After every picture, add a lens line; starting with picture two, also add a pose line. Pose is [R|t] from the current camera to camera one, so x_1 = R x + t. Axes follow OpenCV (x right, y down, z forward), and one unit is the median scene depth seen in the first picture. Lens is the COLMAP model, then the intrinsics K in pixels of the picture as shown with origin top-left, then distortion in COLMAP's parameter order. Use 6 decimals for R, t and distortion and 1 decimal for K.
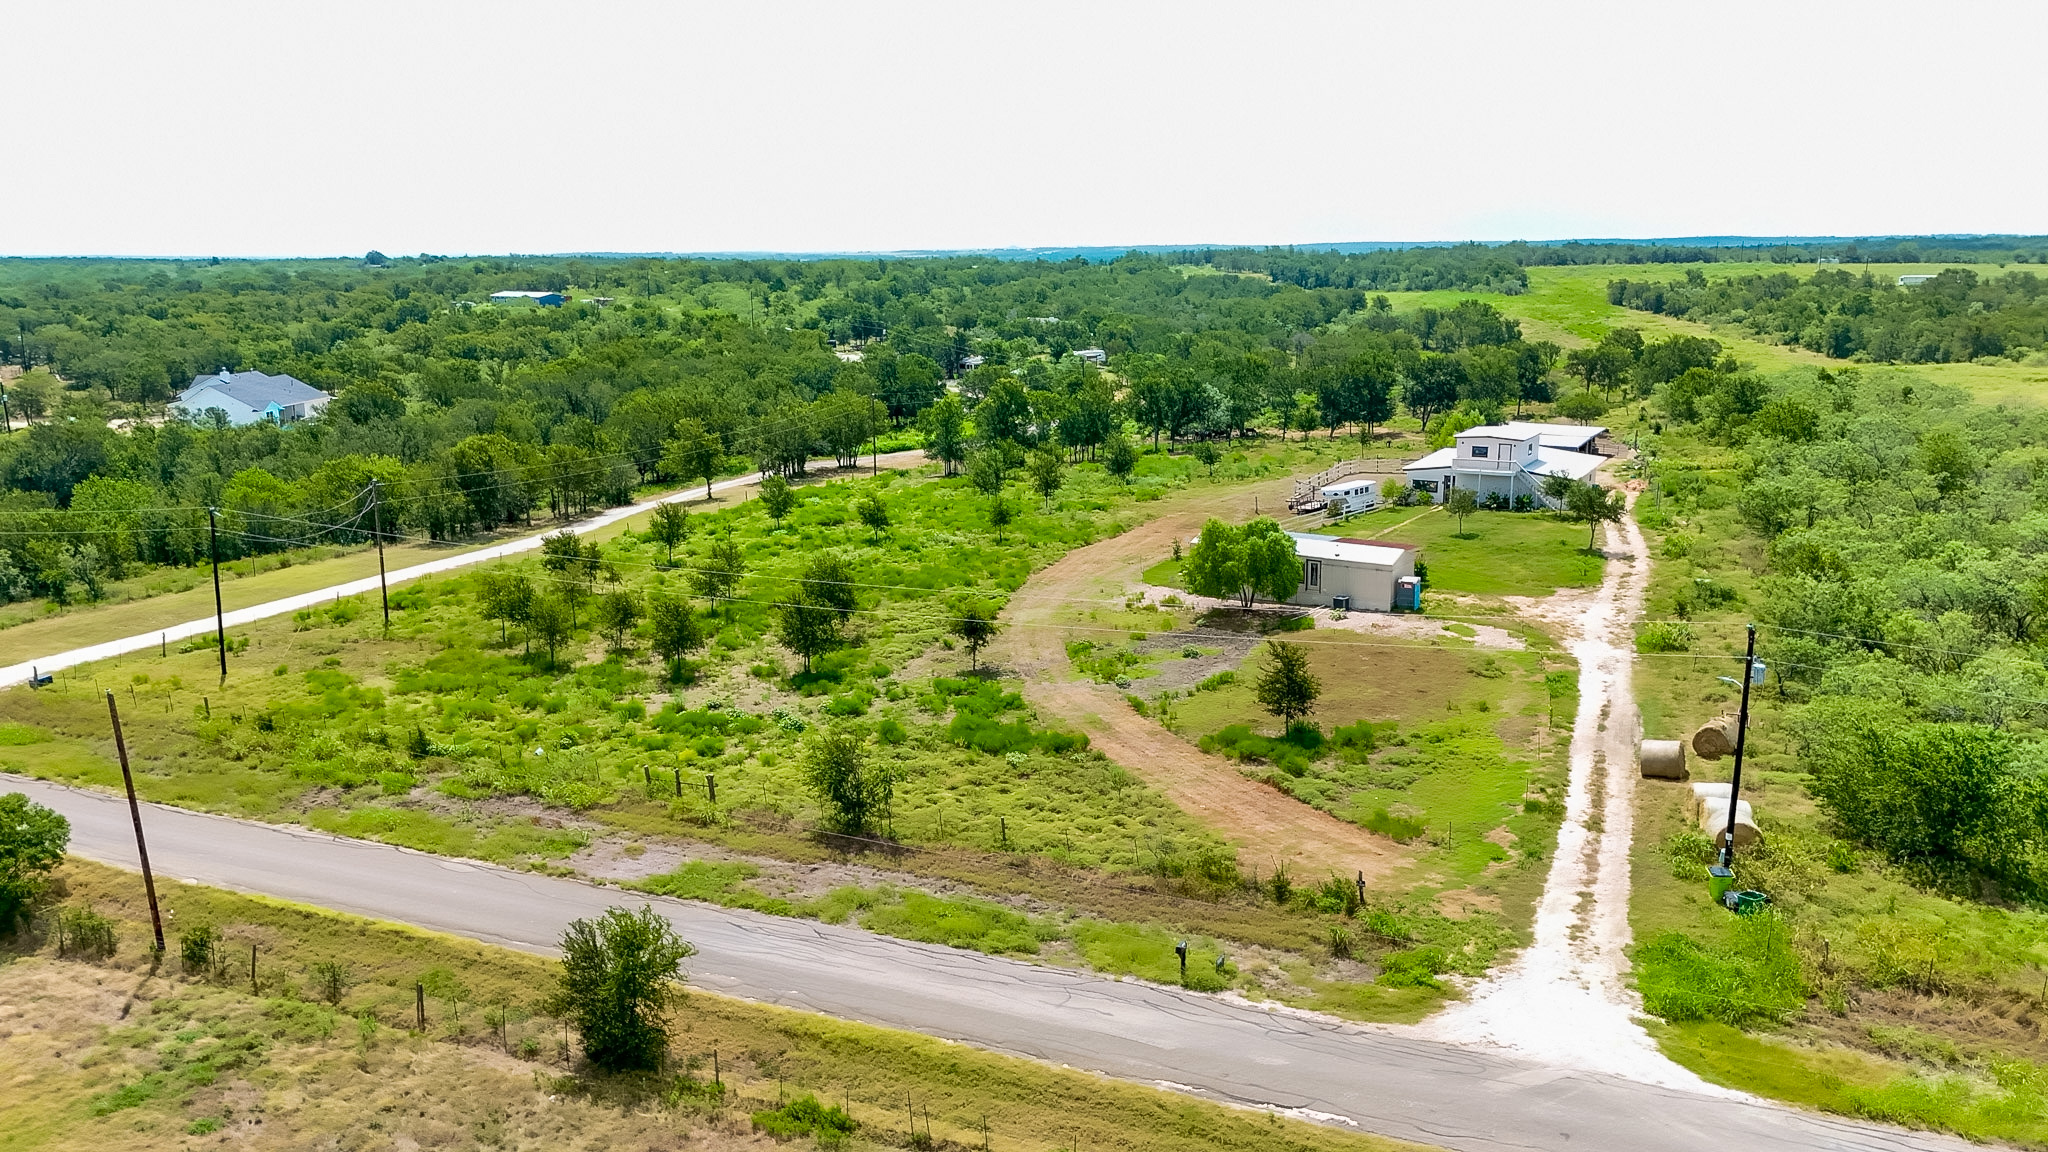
lens RADIAL K [[1508.7, 0, 1034.1], [0, 1508.7, 586.3], [0, 0, 1]] dist [0.073441, -0.068687]
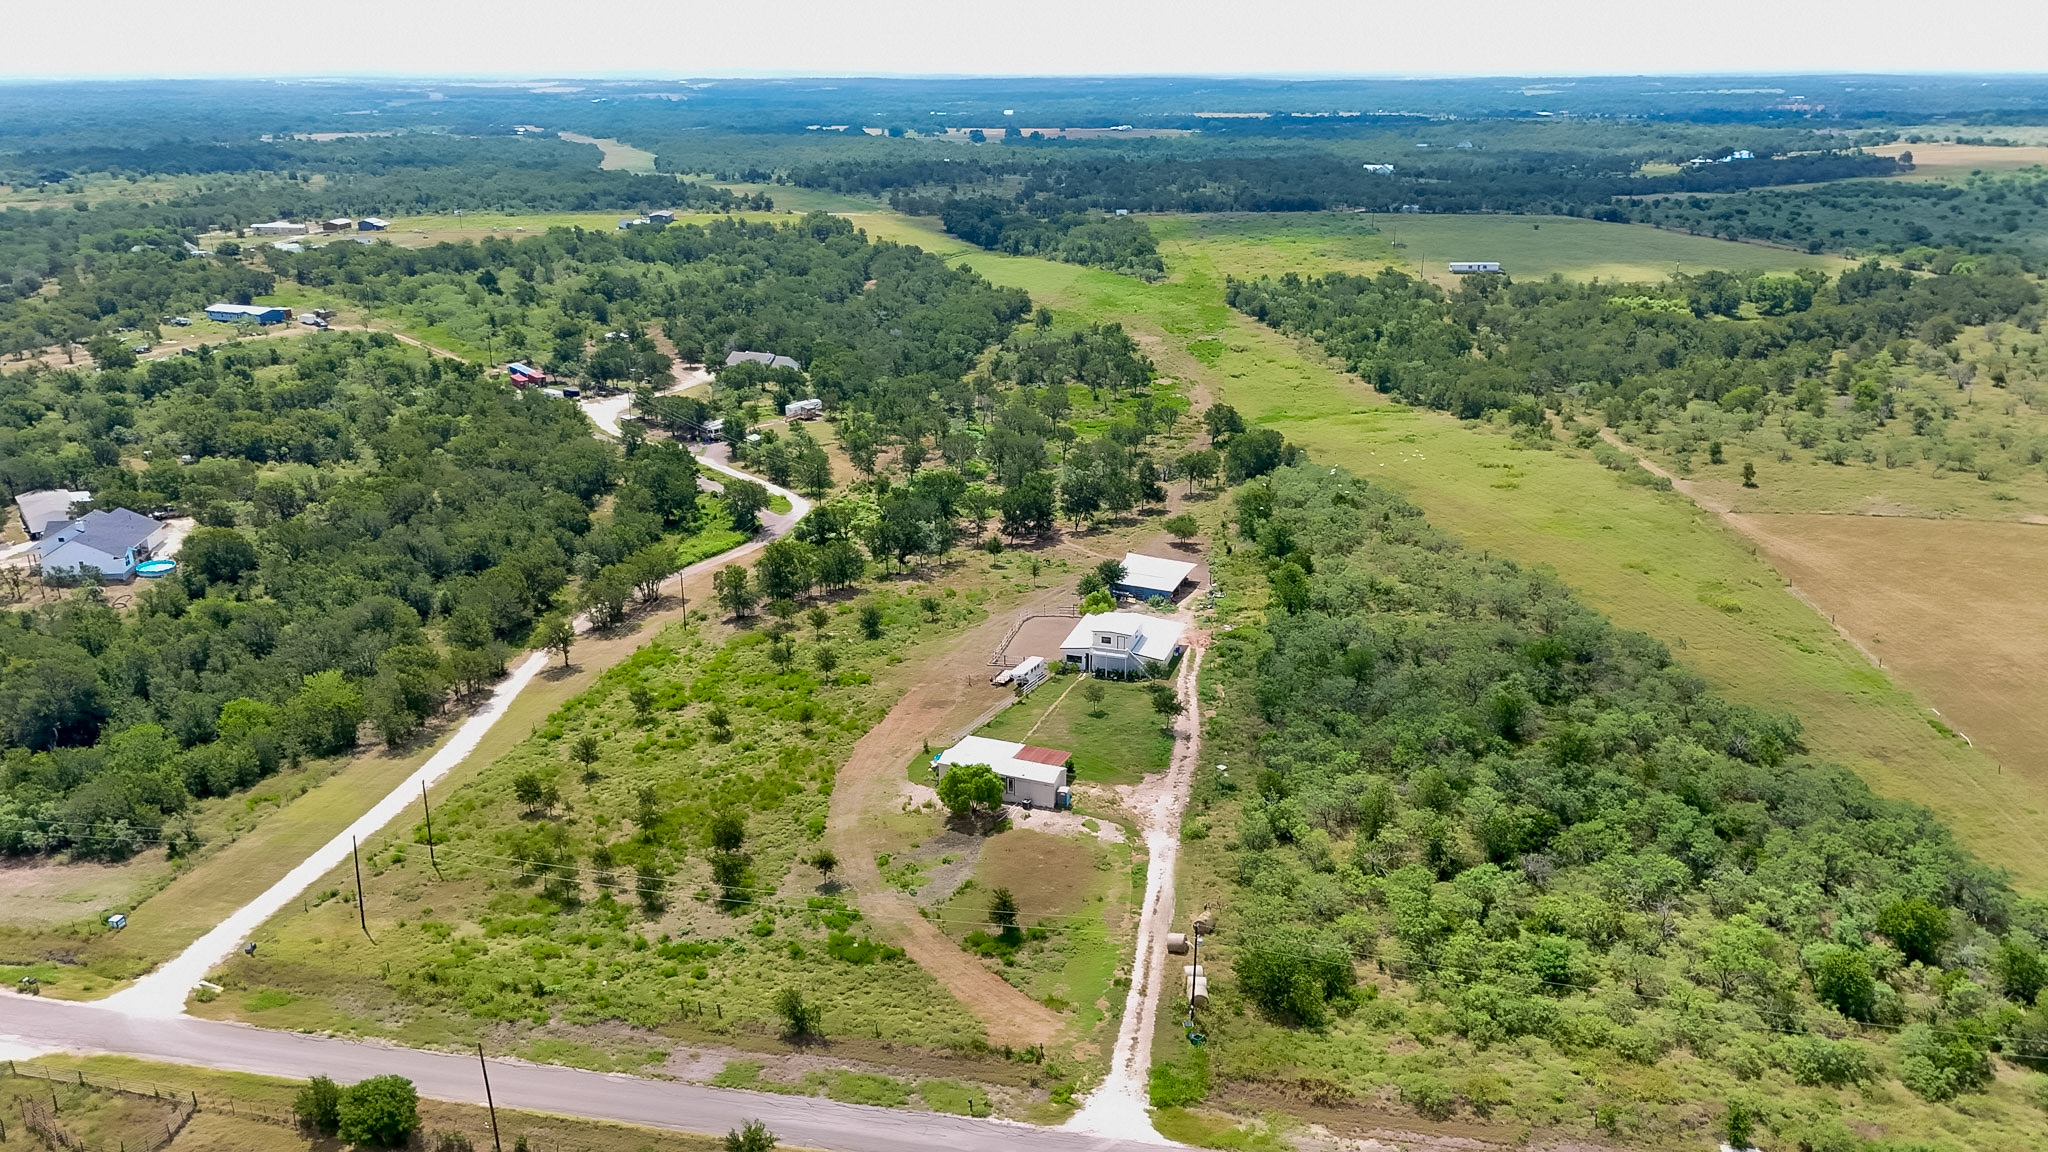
lens RADIAL K [[1506.8, 0, 1035.4], [0, 1506.8, 571.0], [0, 0, 1]] dist [0.072744, -0.065127]
pose [[0.977036, -0.060613, 0.204273, -0.158217], [0.040316, 0.993957, 0.102102, -0.544194], [-0.209228, -0.091522, 0.973575, -0.842537]]
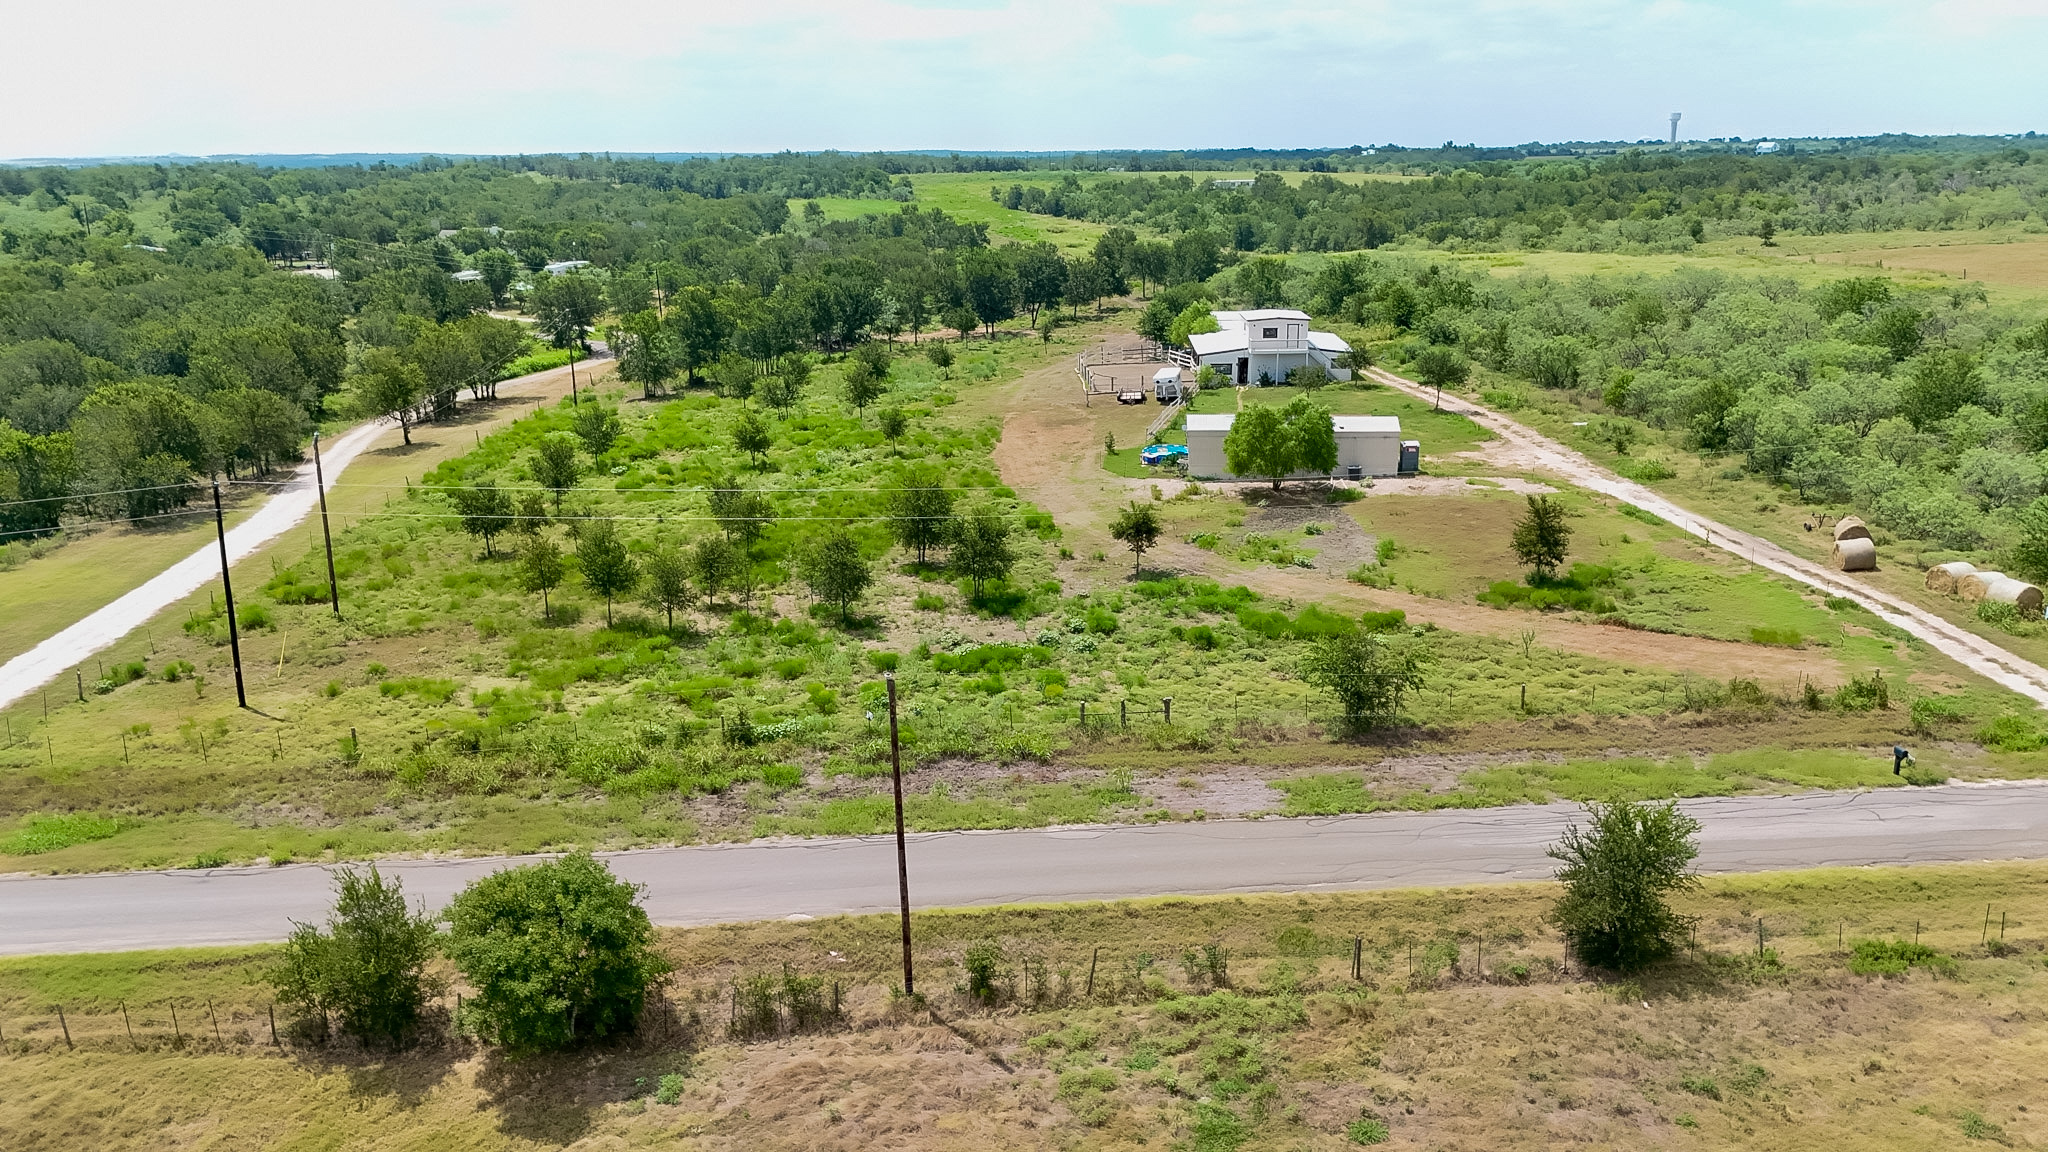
lens RADIAL K [[1509.0, 0, 1035.2], [0, 1509.0, 583.0], [0, 0, 1]] dist [0.072113, -0.065078]
pose [[0.885412, -0.129637, 0.446362, -0.601500], [0.106381, 0.991348, 0.076896, -0.021879], [-0.452469, -0.020600, 0.891542, 0.191788]]
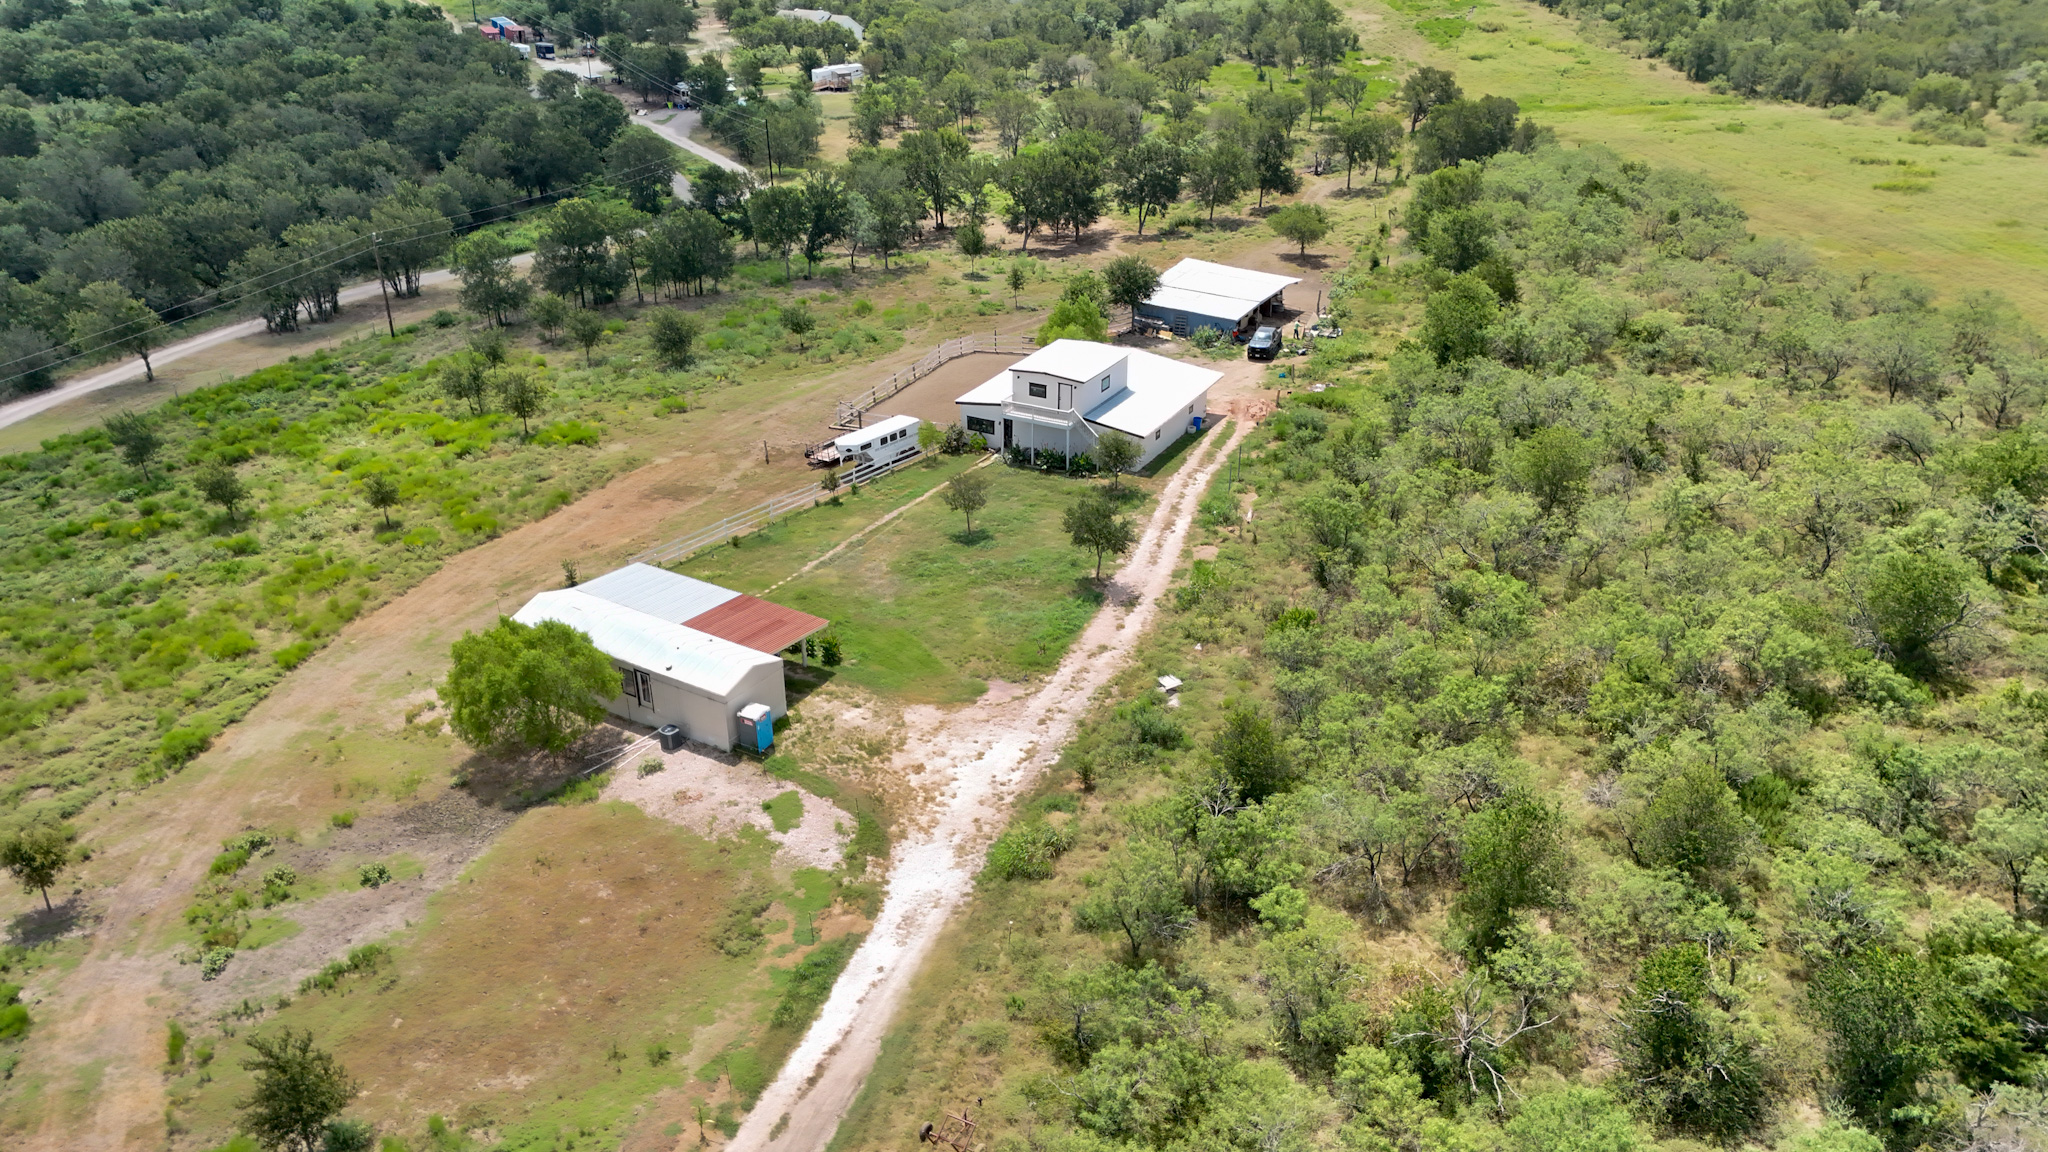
lens RADIAL K [[1515.6, 0, 1039.4], [0, 1515.6, 582.3], [0, 0, 1]] dist [0.082940, -0.100027]
pose [[0.999335, -0.009253, 0.035274, 0.448160], [0.000773, 0.972432, 0.233186, -0.293428], [-0.036460, -0.233004, 0.971792, 0.367950]]
